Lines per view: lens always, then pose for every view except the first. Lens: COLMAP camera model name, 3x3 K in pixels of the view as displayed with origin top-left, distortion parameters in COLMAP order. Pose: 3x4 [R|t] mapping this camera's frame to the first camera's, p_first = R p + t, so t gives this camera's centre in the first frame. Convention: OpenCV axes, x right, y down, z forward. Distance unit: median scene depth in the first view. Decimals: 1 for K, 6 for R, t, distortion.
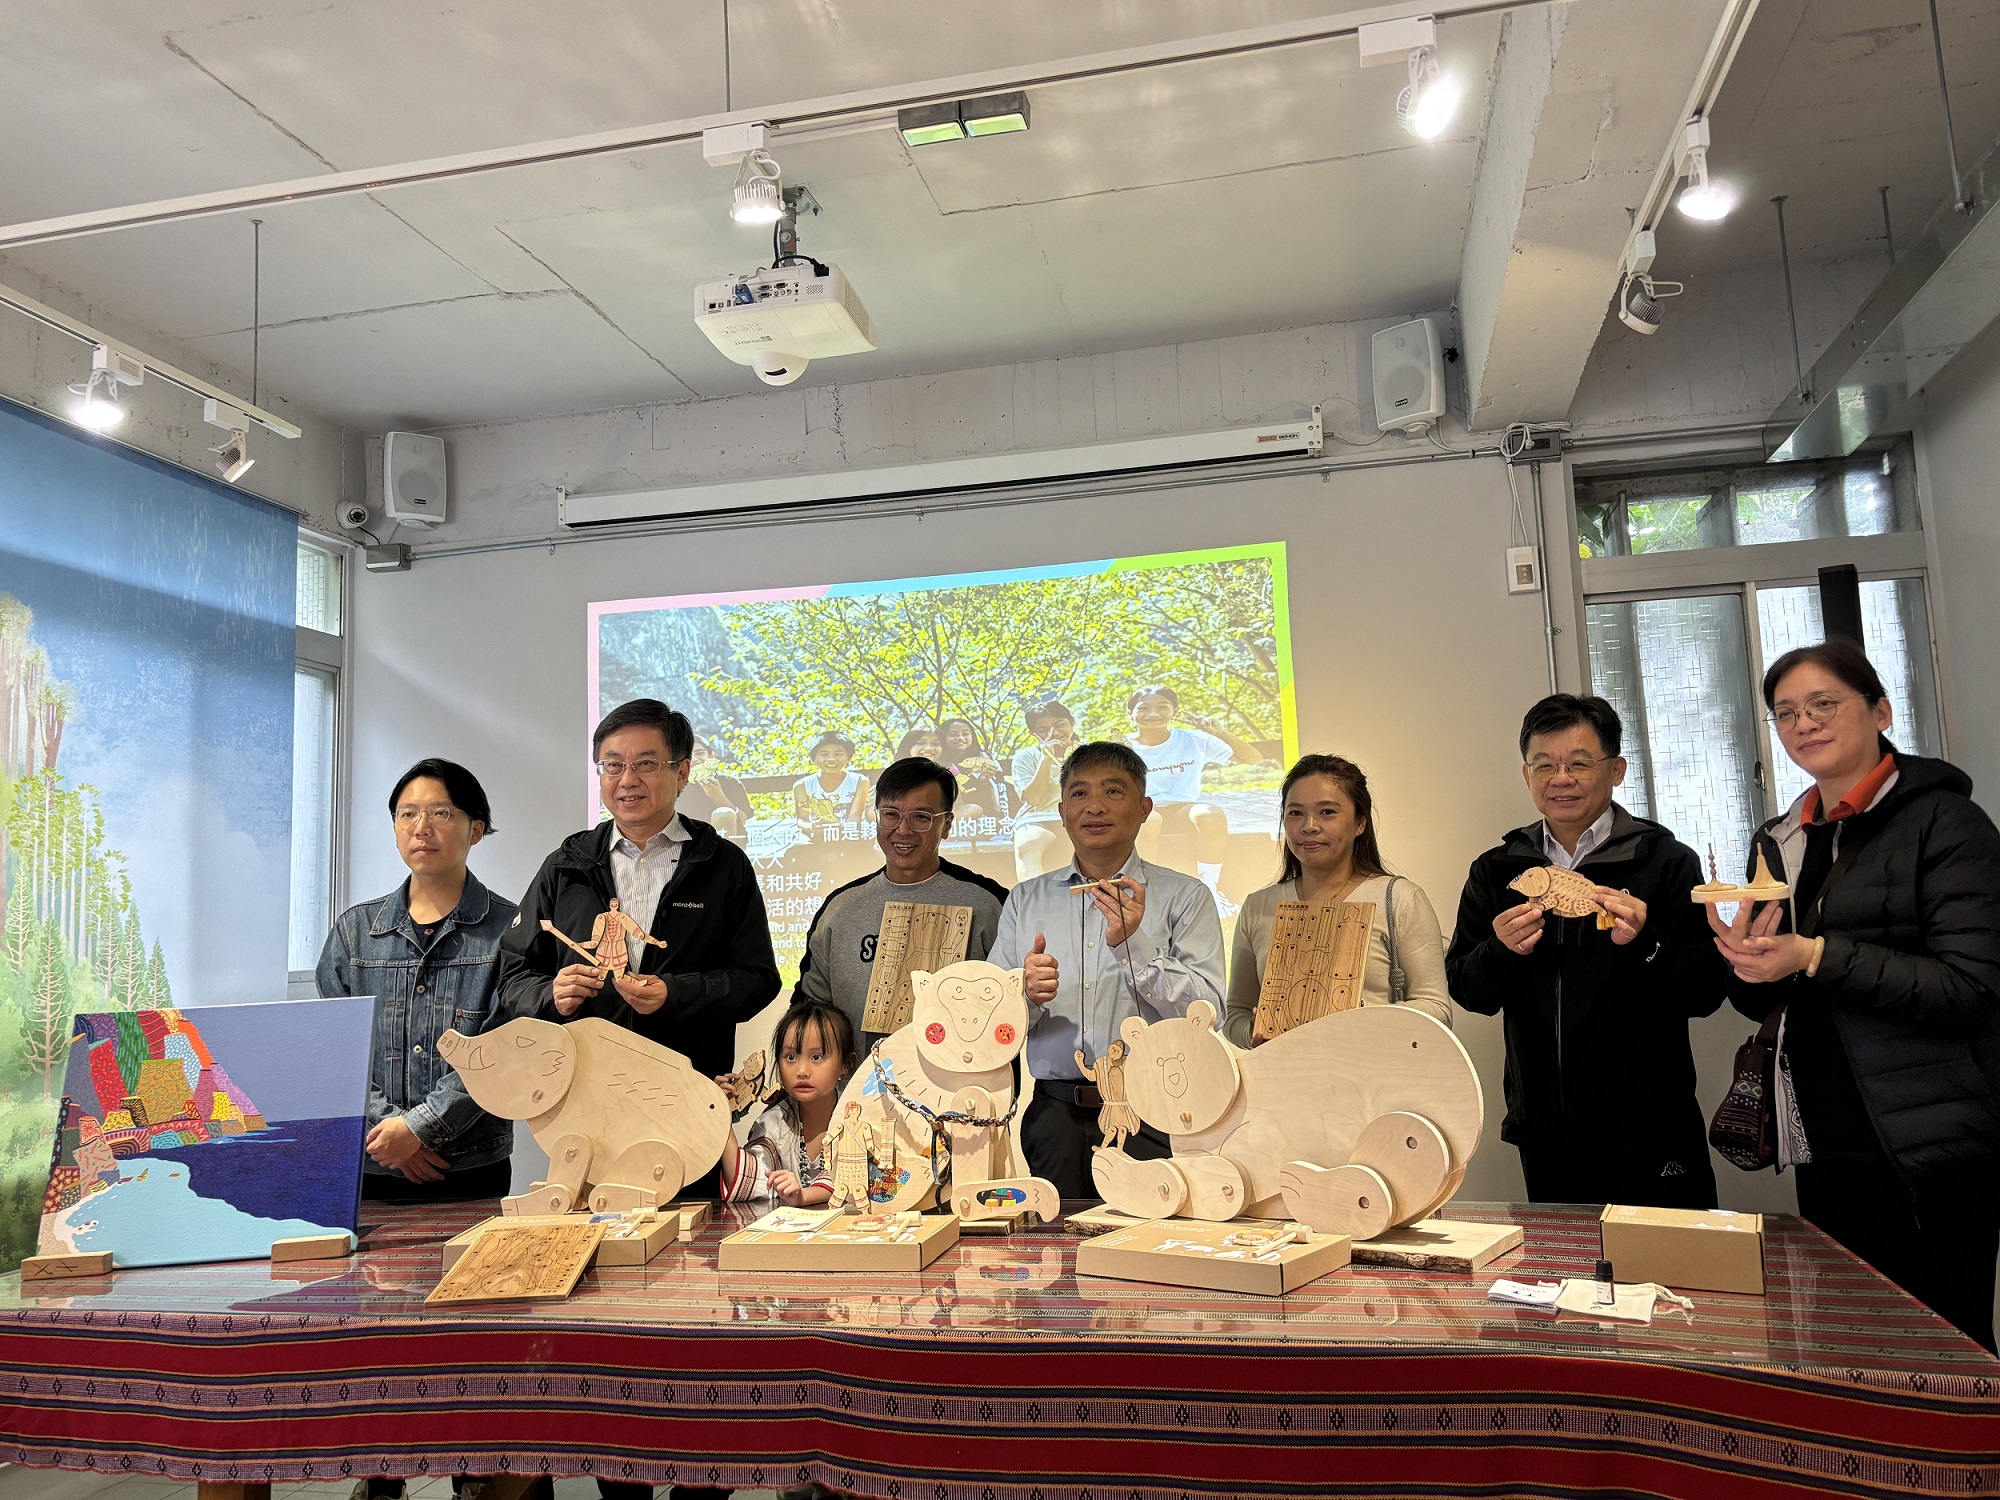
lens RADIAL K [[1515.1, 0, 1000.0], [0, 1515.1, 750.0], [0, 0, 1]] dist [0.009241, -0.003187]
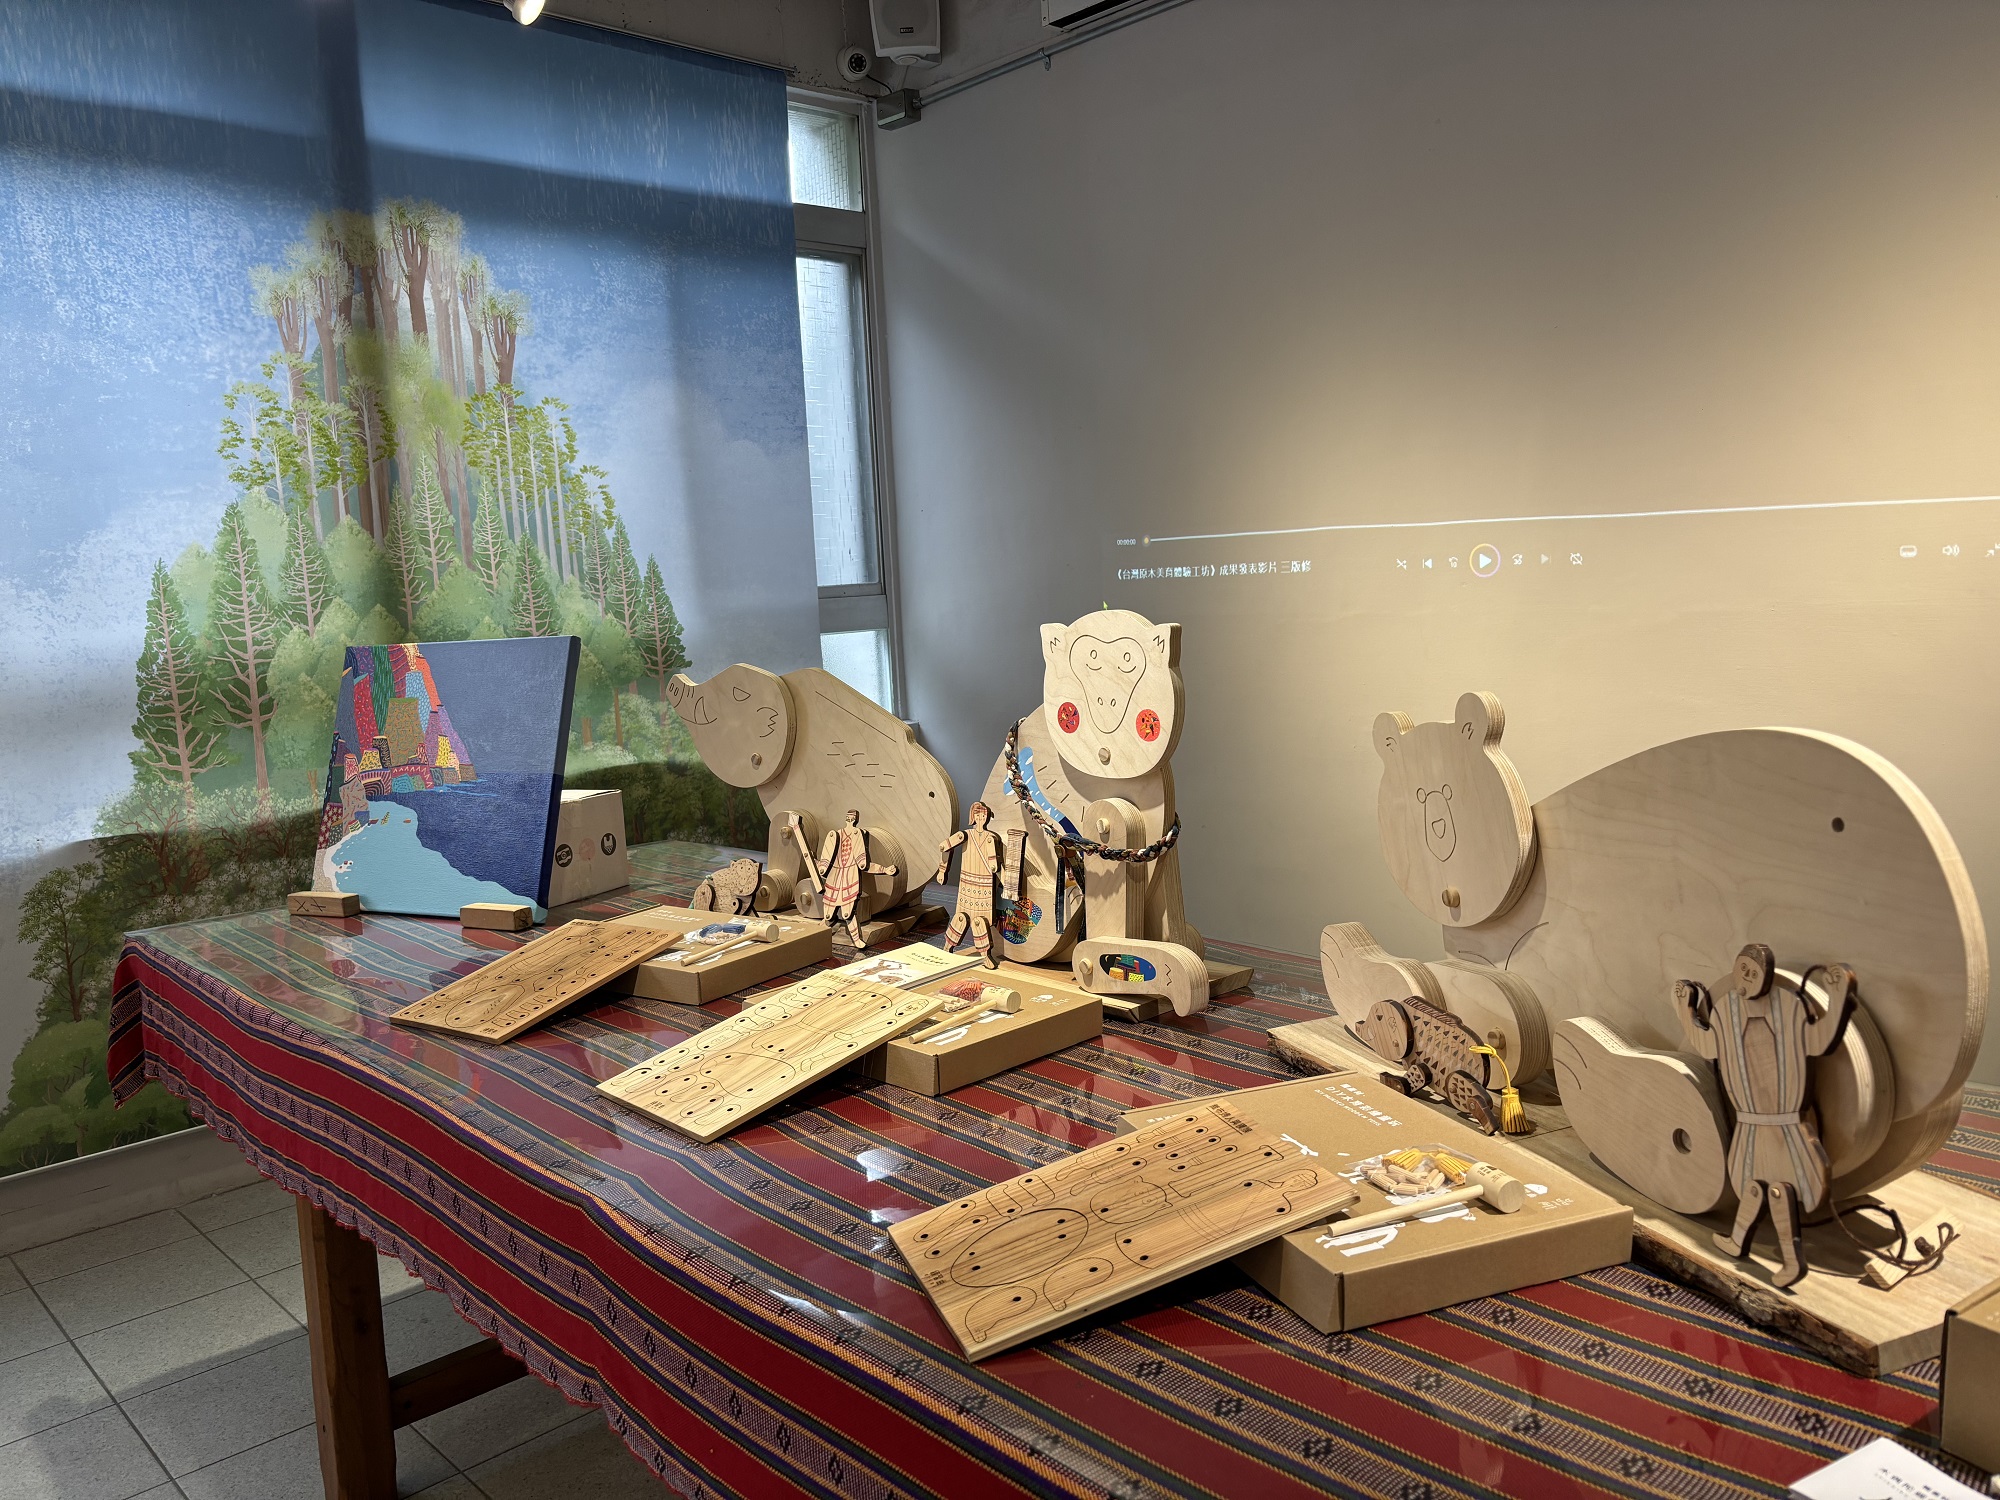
lens RADIAL K [[1515.1, 0, 1000.0], [0, 1515.1, 750.0], [0, 0, 1]] dist [0.009241, -0.003187]
pose [[0.836758, 0.062710, -0.543969, 0.186352], [0.084521, 0.966723, 0.241460, 0.030369], [0.541010, -0.248021, 0.803613, 0.322591]]
